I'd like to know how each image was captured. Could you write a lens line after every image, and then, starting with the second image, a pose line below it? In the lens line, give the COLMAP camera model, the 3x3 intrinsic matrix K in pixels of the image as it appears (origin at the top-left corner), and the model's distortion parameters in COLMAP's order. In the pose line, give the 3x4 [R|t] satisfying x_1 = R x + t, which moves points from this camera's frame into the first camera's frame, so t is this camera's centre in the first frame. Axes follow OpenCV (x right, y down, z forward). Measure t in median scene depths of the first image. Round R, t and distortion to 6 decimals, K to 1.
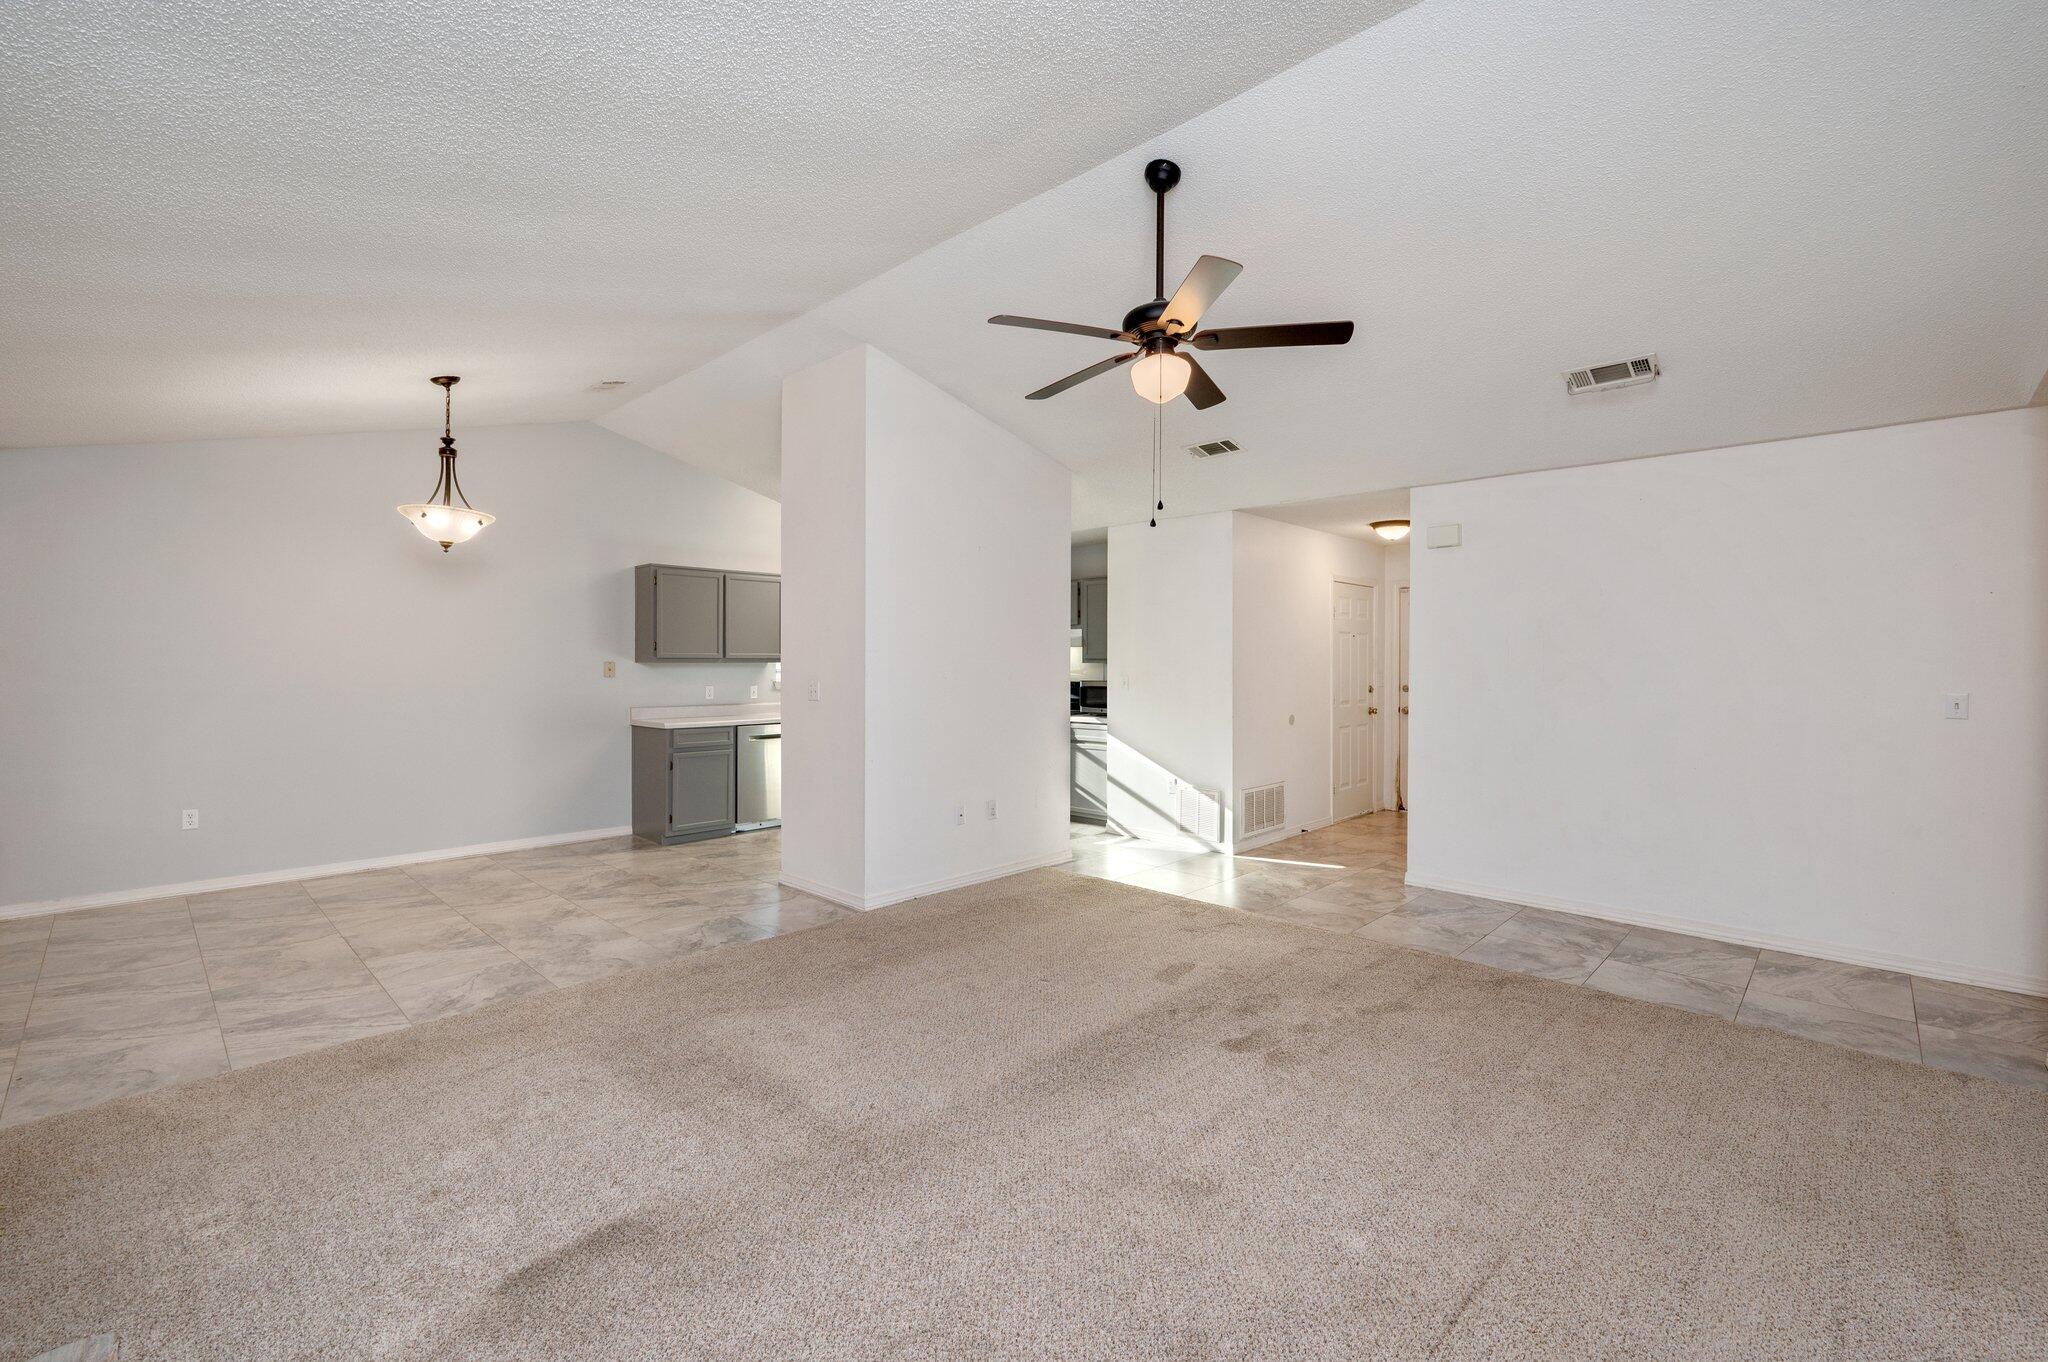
lens RADIAL K [[865.8, 0, 1028.6], [0, 865.8, 678.3], [0, 0, 1]] dist [0.003212, 0.000278]
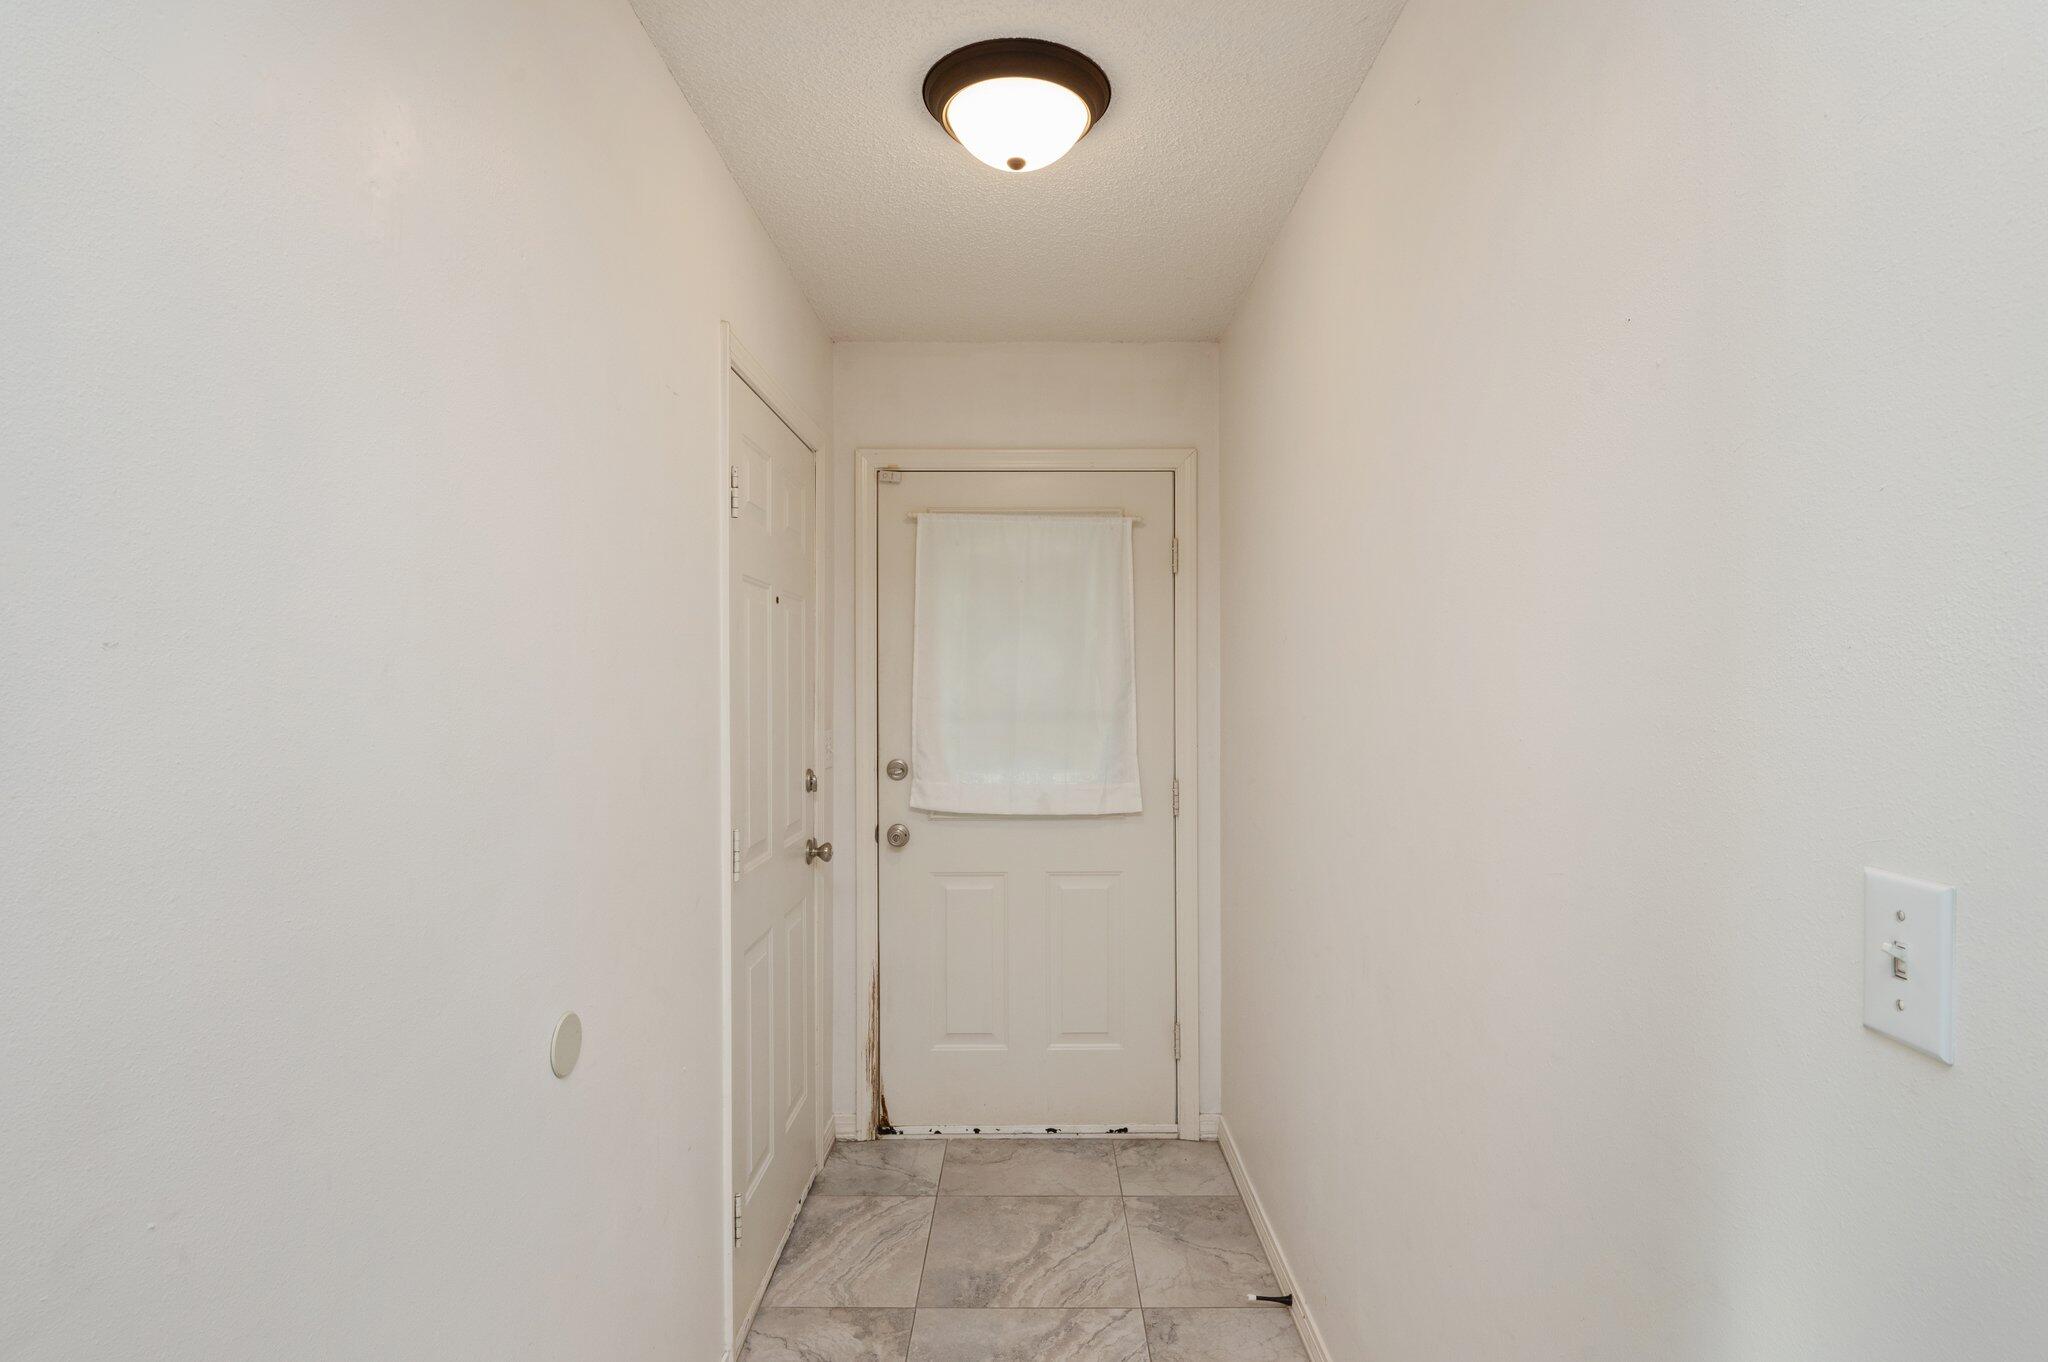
lens RADIAL K [[1068.3, 0, 1023.2], [0, 1068.3, 682.4], [0, 0, 1]] dist [-0.000305, -0.000345]
pose [[0.740826, 0.004471, 0.671682, 0.224573], [0.010159, 0.999789, -0.017860, -0.016970], [-0.671620, 0.020054, 0.740625, 0.766655]]
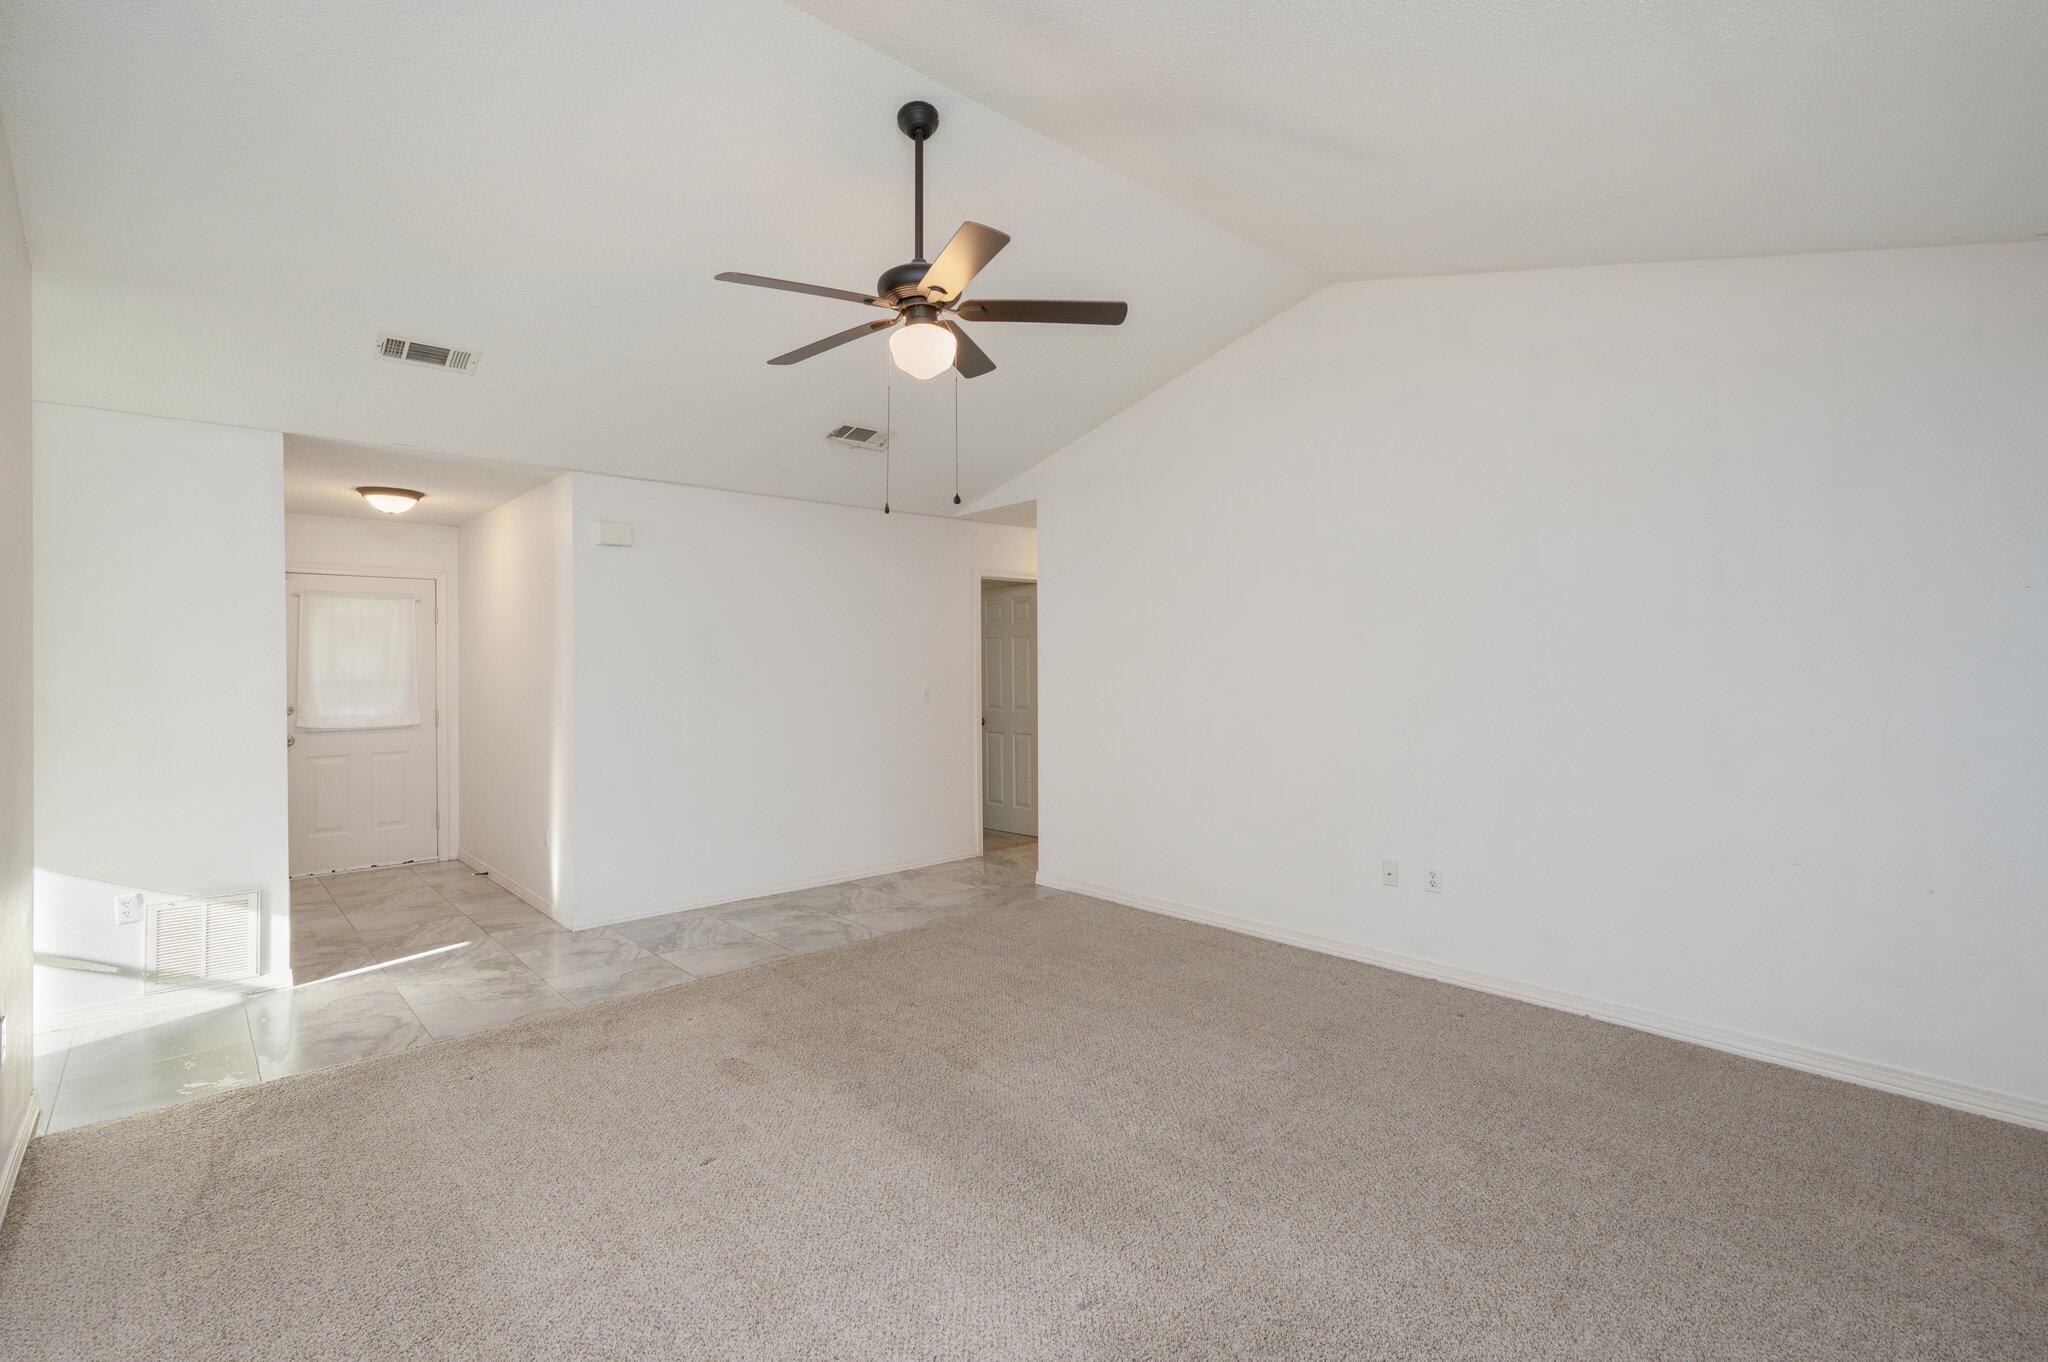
lens RADIAL K [[953.0, 0, 1054.3], [0, 953.0, 647.7], [0, 0, 1]] dist [0.001802, 0.000184]
pose [[0.061229, 0.017831, 0.997964, -0.371915], [0.031261, 0.999316, -0.019773, -0.007053], [-0.997634, 0.032408, 0.060630, 0.360528]]
